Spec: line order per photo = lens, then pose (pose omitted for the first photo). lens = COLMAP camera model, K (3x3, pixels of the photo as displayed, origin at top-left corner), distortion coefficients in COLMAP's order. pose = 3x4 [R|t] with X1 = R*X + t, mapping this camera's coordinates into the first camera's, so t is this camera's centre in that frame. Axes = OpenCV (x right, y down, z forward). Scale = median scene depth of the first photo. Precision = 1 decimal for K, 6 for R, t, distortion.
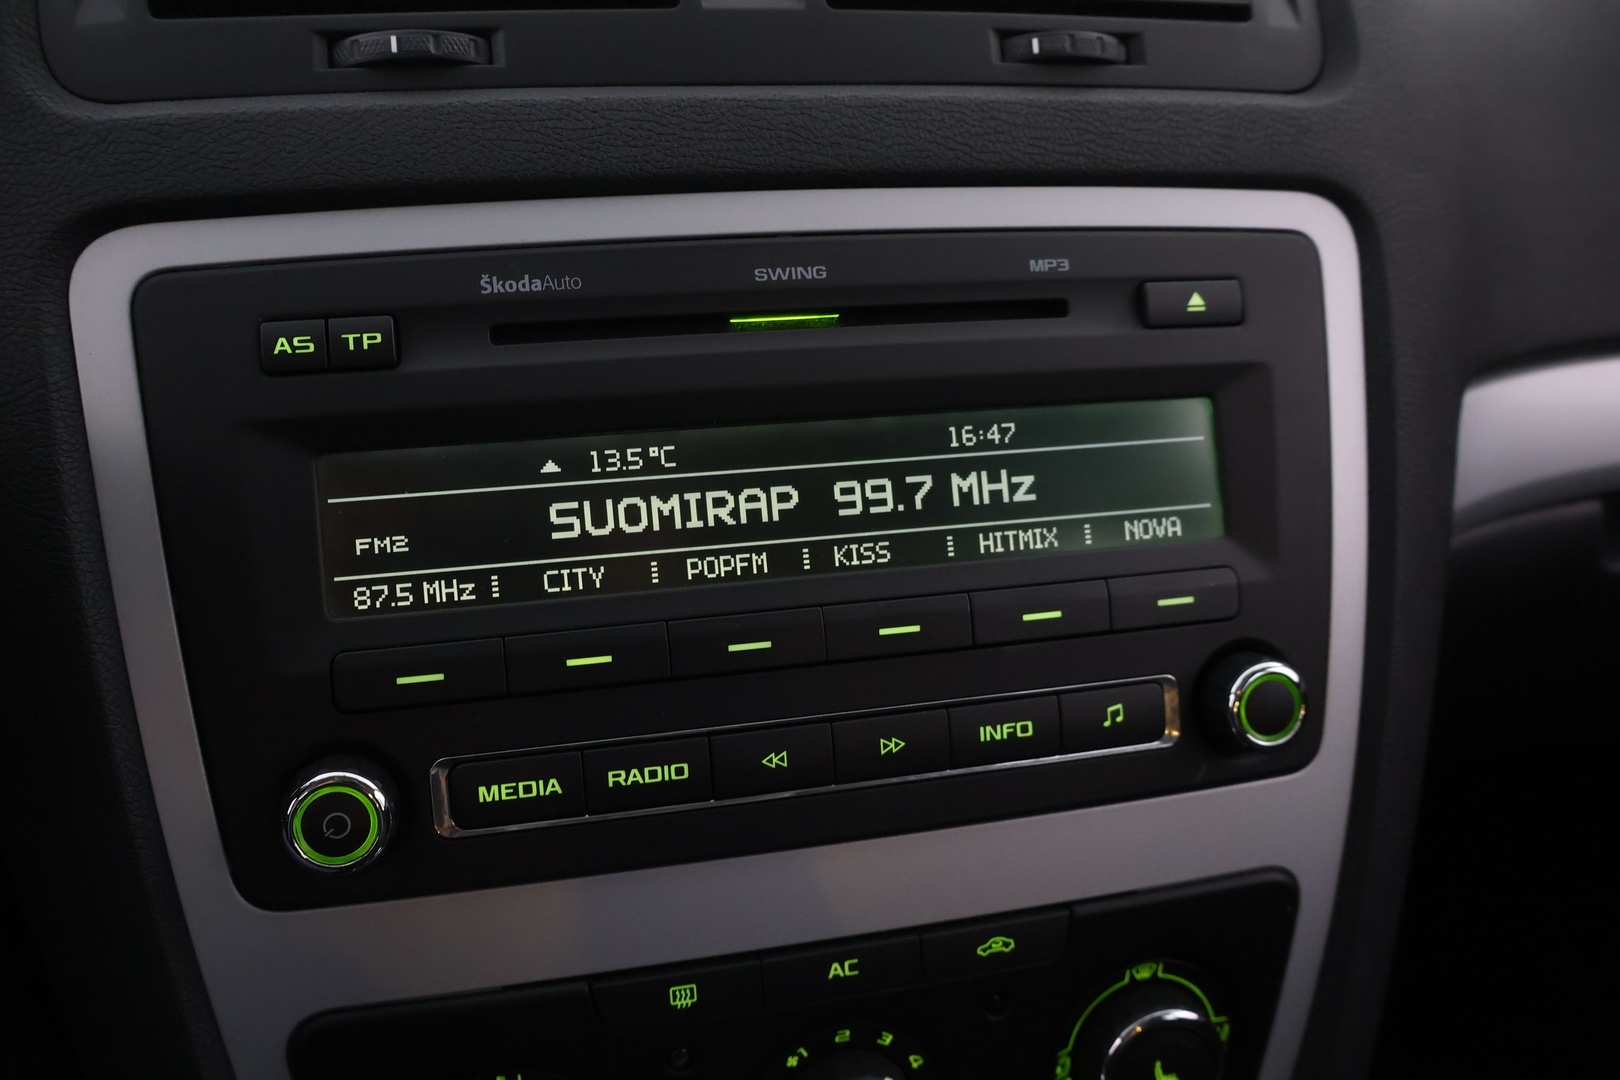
lens RADIAL K [[1439.6, 0, 810.3], [0, 1439.6, 540.0], [0, 0, 1]] dist [0.010749, 0.001337]
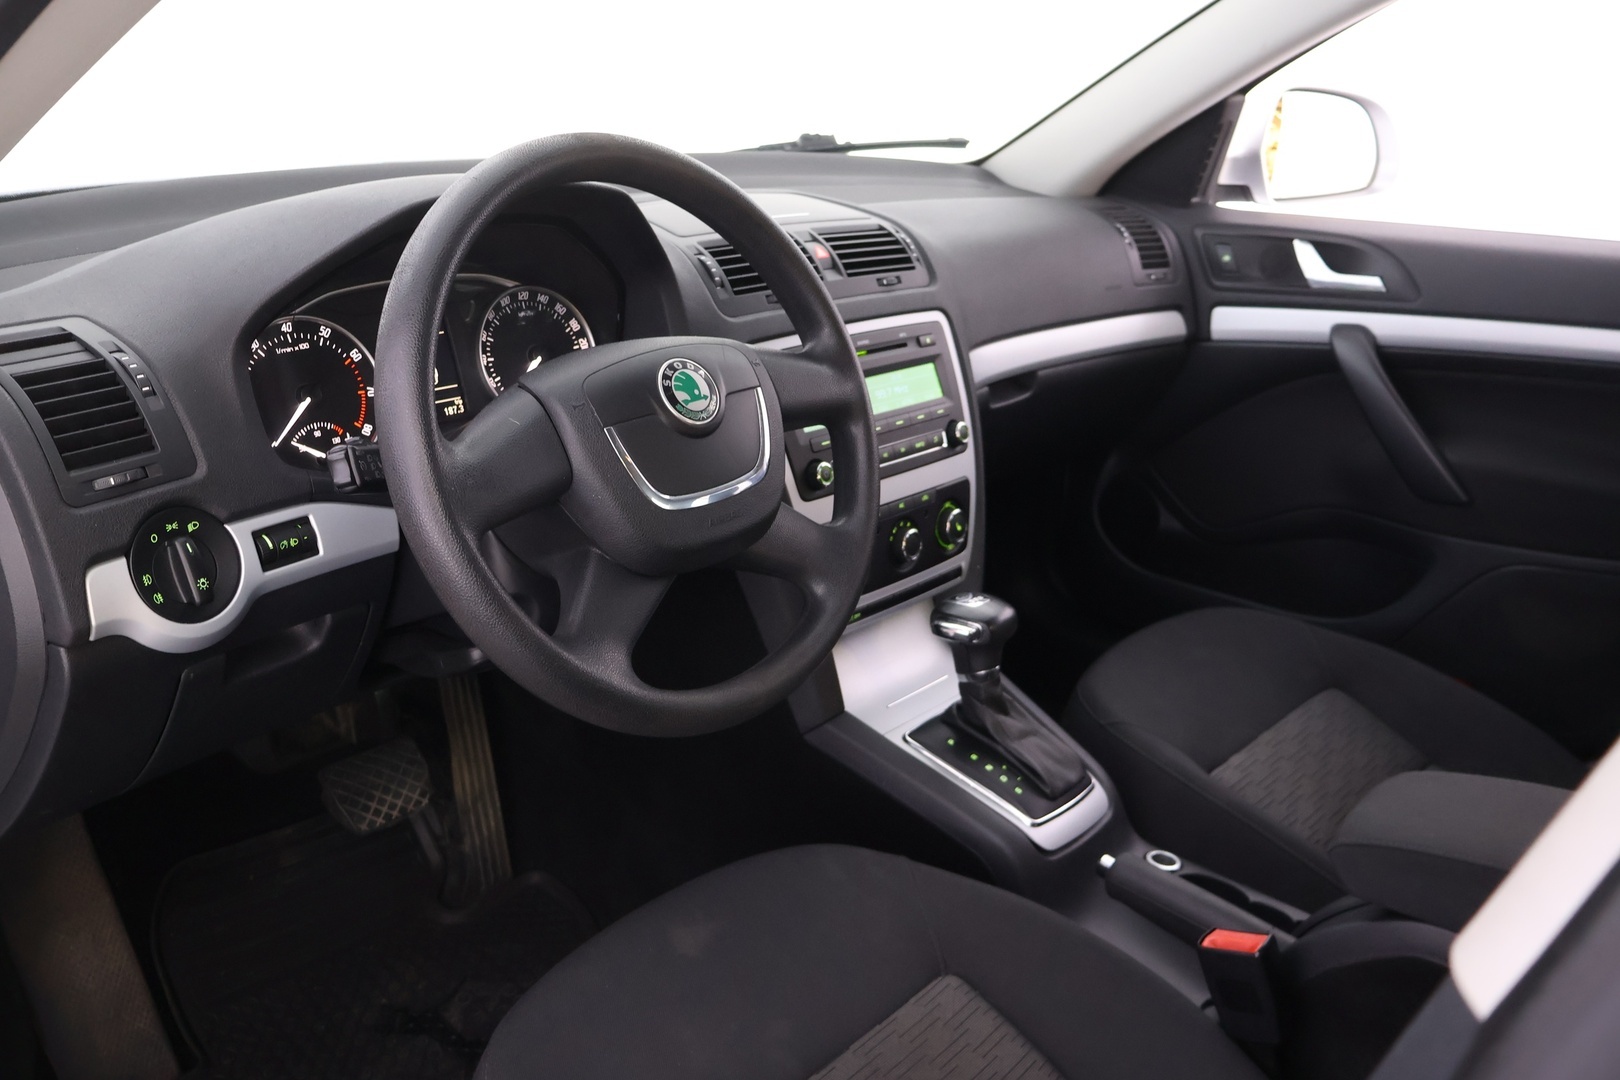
lens RADIAL K [[1439.6, 0, 811.6], [0, 1439.6, 543.1], [0, 0, 1]] dist [0.010749, 0.001337]
pose [[0.820852, -0.173931, 0.544012, -2.312844], [0.198875, 0.979936, 0.013225, 0.278077], [-0.535397, 0.097335, 0.838973, -2.187501]]
